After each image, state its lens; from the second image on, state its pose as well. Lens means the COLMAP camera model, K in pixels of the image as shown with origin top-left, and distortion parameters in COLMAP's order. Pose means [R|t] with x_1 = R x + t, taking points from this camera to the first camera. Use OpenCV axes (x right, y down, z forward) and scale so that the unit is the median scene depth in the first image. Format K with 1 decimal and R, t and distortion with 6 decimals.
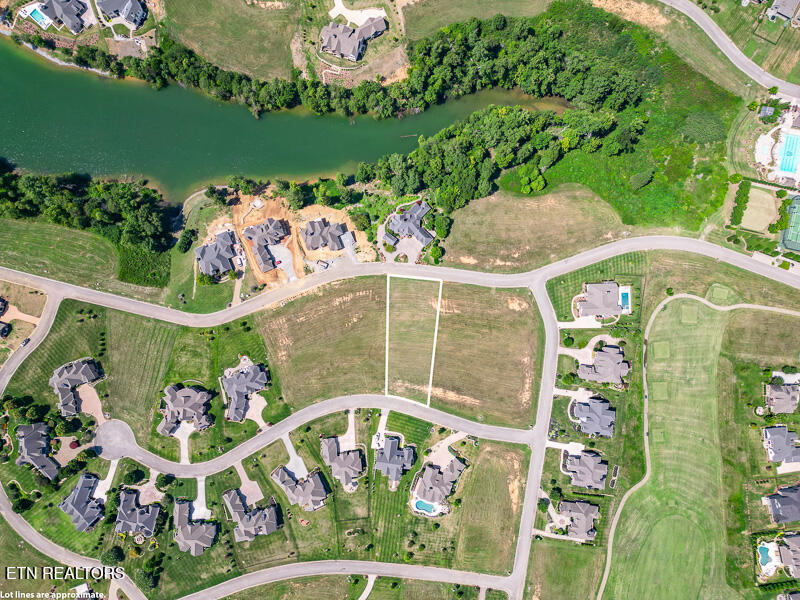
lens RADIAL K [[565.4, 0, 401.2], [0, 565.4, 289.4], [0, 0, 1]] dist [0.084897, -0.091443]
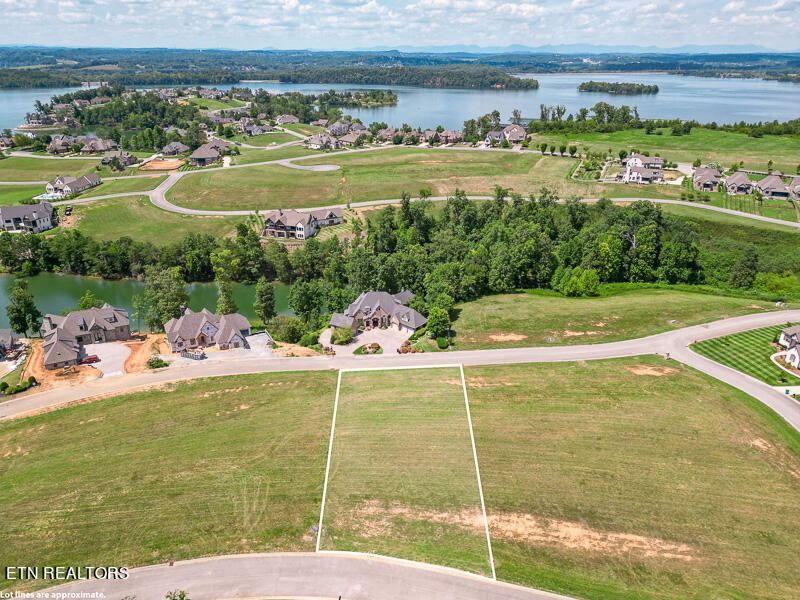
lens RADIAL K [[565.4, 0, 401.2], [0, 565.4, 289.4], [0, 0, 1]] dist [0.084897, -0.091443]
pose [[0.996914, -0.024996, 0.074411, -0.006225], [0.078237, 0.393611, -0.915942, 0.371772], [-0.006394, 0.918937, 0.394352, 0.784758]]
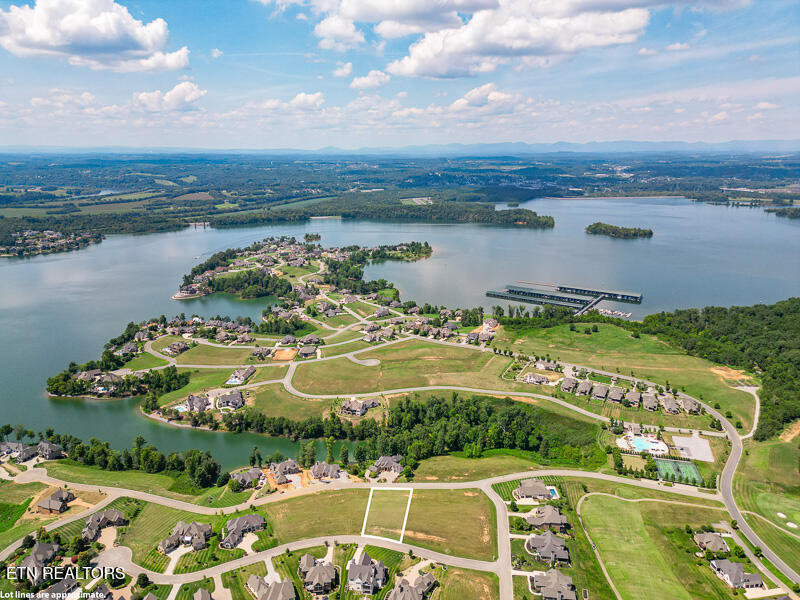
lens RADIAL K [[565.4, 0, 401.2], [0, 565.4, 289.4], [0, 0, 1]] dist [0.084897, -0.091443]
pose [[0.999957, -0.000926, -0.009201, 0.059871], [-0.008653, 0.257273, -0.966300, 1.161096], [0.003261, 0.966338, 0.257254, 0.220412]]
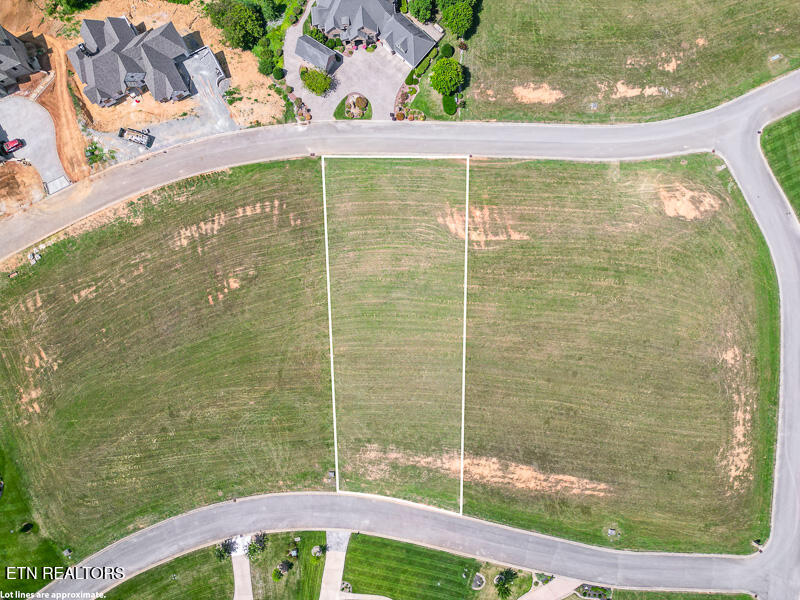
lens RADIAL K [[565.4, 0, 401.2], [0, 565.4, 289.4], [0, 0, 1]] dist [0.084897, -0.091443]
pose [[0.996649, -0.081798, -0.000517, 0.022653], [0.081799, 0.996606, 0.009254, 0.062985], [-0.000242, -0.009265, 0.999957, 0.643565]]
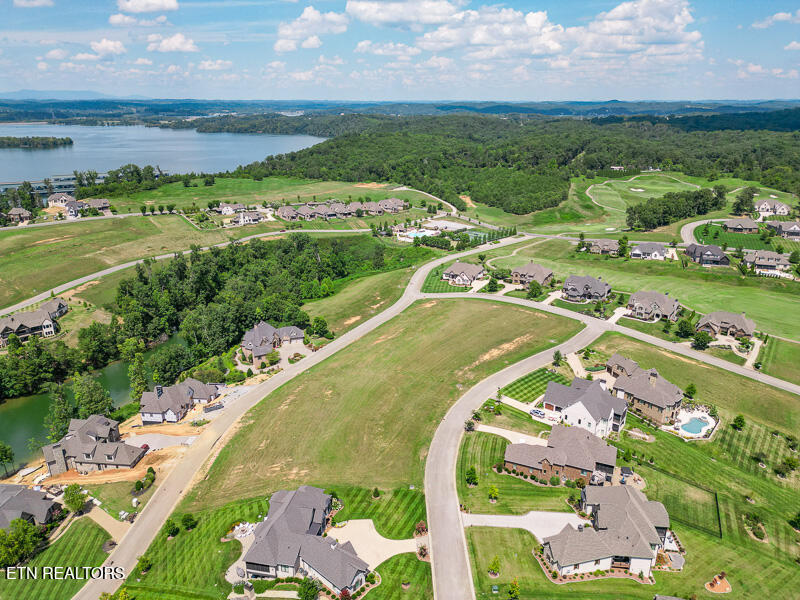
lens RADIAL K [[565.4, 0, 401.2], [0, 565.4, 289.4], [0, 0, 1]] dist [0.084897, -0.091443]
pose [[0.483798, -0.275454, 0.830701, -0.497979], [0.875086, 0.166121, -0.454563, 0.364102], [-0.012786, 0.946852, 0.321415, 0.716139]]
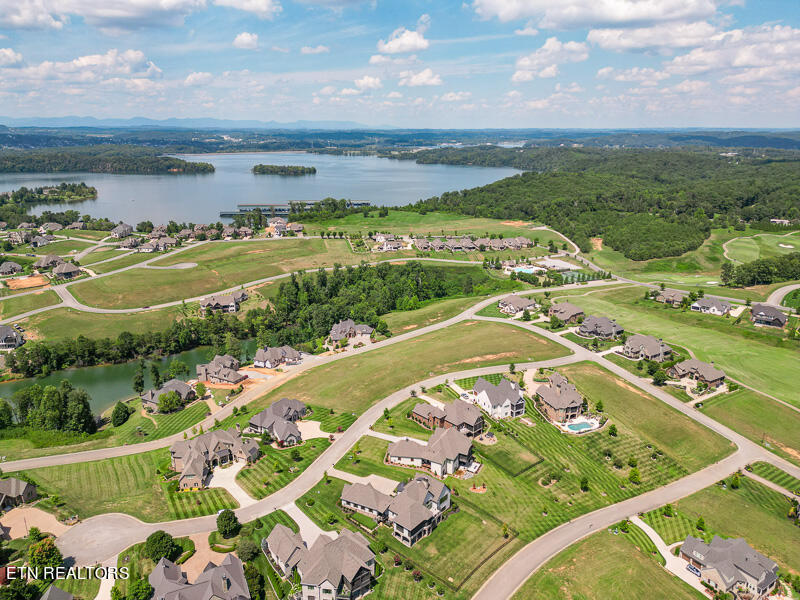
lens RADIAL K [[565.4, 0, 401.2], [0, 565.4, 289.4], [0, 0, 1]] dist [0.084897, -0.091443]
pose [[0.778509, -0.170580, 0.604009, -0.548462], [0.627539, 0.228285, -0.744366, 0.742123], [-0.010913, 0.958534, 0.284768, 0.629691]]
